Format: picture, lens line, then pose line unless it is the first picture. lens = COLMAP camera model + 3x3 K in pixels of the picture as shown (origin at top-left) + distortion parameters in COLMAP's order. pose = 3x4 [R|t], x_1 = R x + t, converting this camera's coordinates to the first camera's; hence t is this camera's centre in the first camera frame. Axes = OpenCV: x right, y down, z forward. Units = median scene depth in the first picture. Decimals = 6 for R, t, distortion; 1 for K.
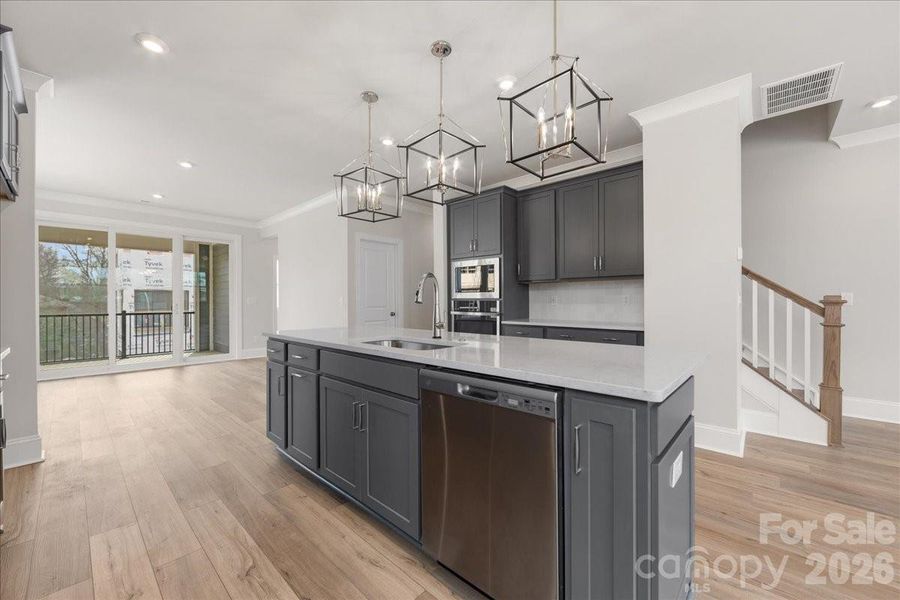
lens RADIAL K [[351.8, 0, 449.7], [0, 351.8, 302.3], [0, 0, 1]] dist [-0.002535, -0.000034]
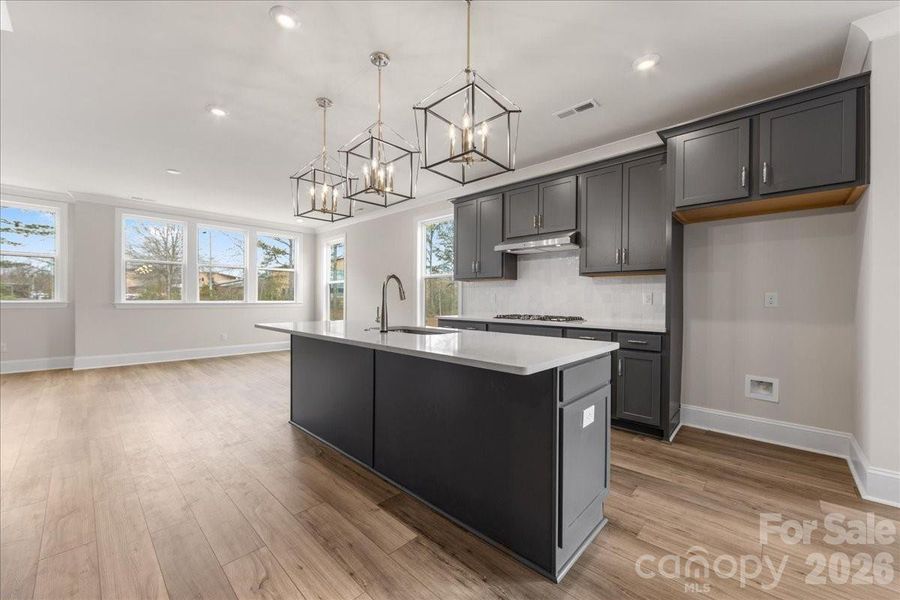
lens RADIAL K [[351.8, 0, 449.7], [0, 351.8, 302.3], [0, 0, 1]] dist [-0.002535, -0.000034]
pose [[-0.999842, -0.002093, 0.017637, -0.212610], [-0.001883, 0.999927, 0.011894, -0.003259], [-0.017661, 0.011859, -0.999774, 1.643978]]
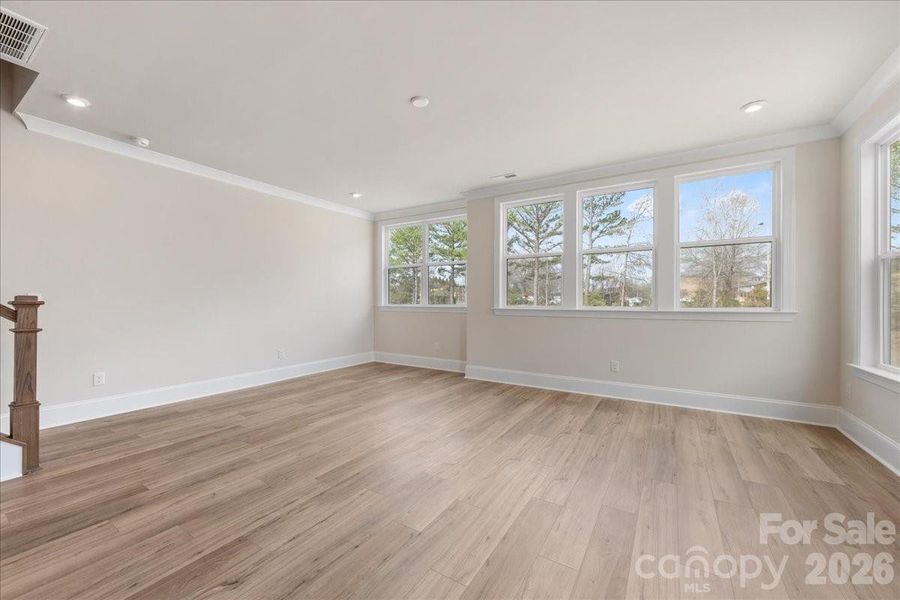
lens RADIAL K [[351.8, 0, 449.7], [0, 351.8, 302.3], [0, 0, 1]] dist [-0.002535, -0.000034]
pose [[-0.180841, 0.001345, 0.983511, 0.074511], [0.002877, 0.999996, -0.000839, 0.000304], [-0.983508, 0.002678, -0.180844, 0.150097]]
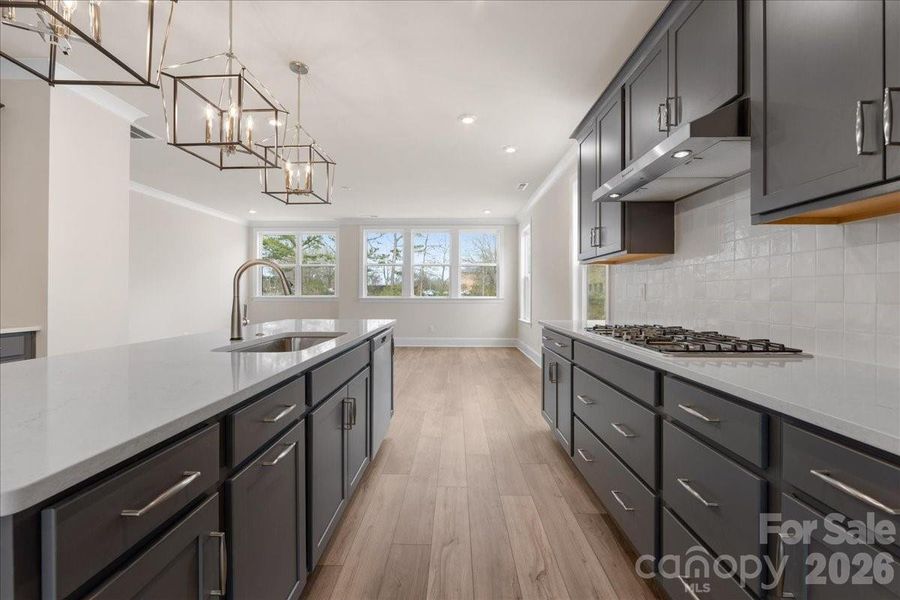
lens RADIAL K [[356.3, 0, 448.8], [0, 356.3, 292.2], [0, 0, 1]] dist [-0.006896, -0.000202]
pose [[-0.663836, 0.005908, 0.747855, -0.747995], [0.003221, 0.999982, -0.005041, 0.000335], [-0.747871, -0.000938, -0.663843, 0.928776]]
